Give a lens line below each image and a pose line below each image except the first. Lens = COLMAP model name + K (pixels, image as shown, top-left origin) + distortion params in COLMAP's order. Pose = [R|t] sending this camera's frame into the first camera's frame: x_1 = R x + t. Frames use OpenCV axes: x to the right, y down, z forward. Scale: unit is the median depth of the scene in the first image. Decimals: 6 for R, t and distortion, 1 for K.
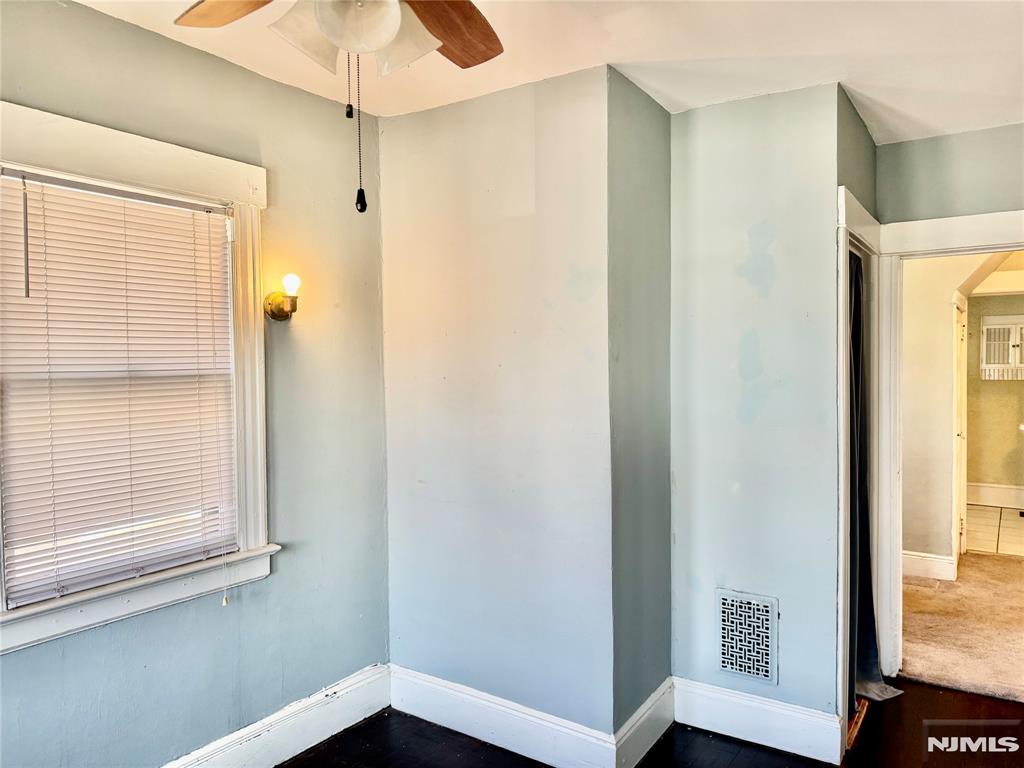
lens RADIAL K [[717.1, 0, 517.0], [0, 717.1, 383.0], [0, 0, 1]] dist [0.003465, -0.005320]
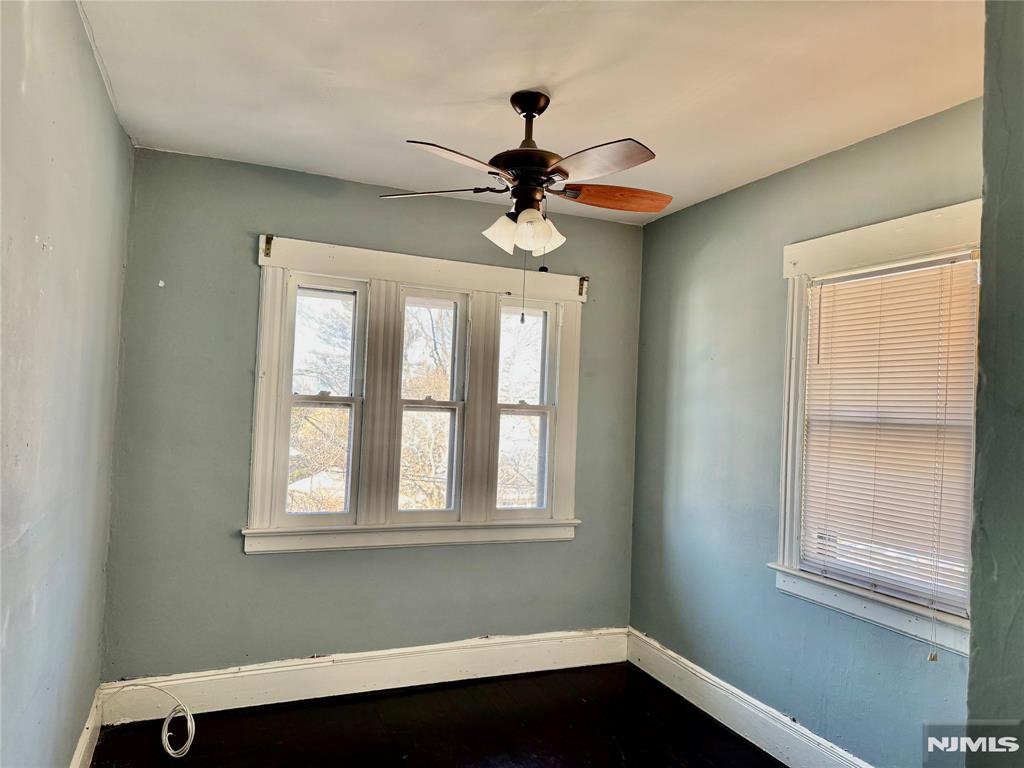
lens RADIAL K [[717.1, 0, 517.0], [0, 717.1, 383.0], [0, 0, 1]] dist [0.003465, -0.005320]
pose [[-0.526577, -0.030207, -0.849591, 0.816316], [-0.055745, 0.998445, -0.000949, -0.040380], [0.848298, 0.046860, -0.527442, 1.135023]]
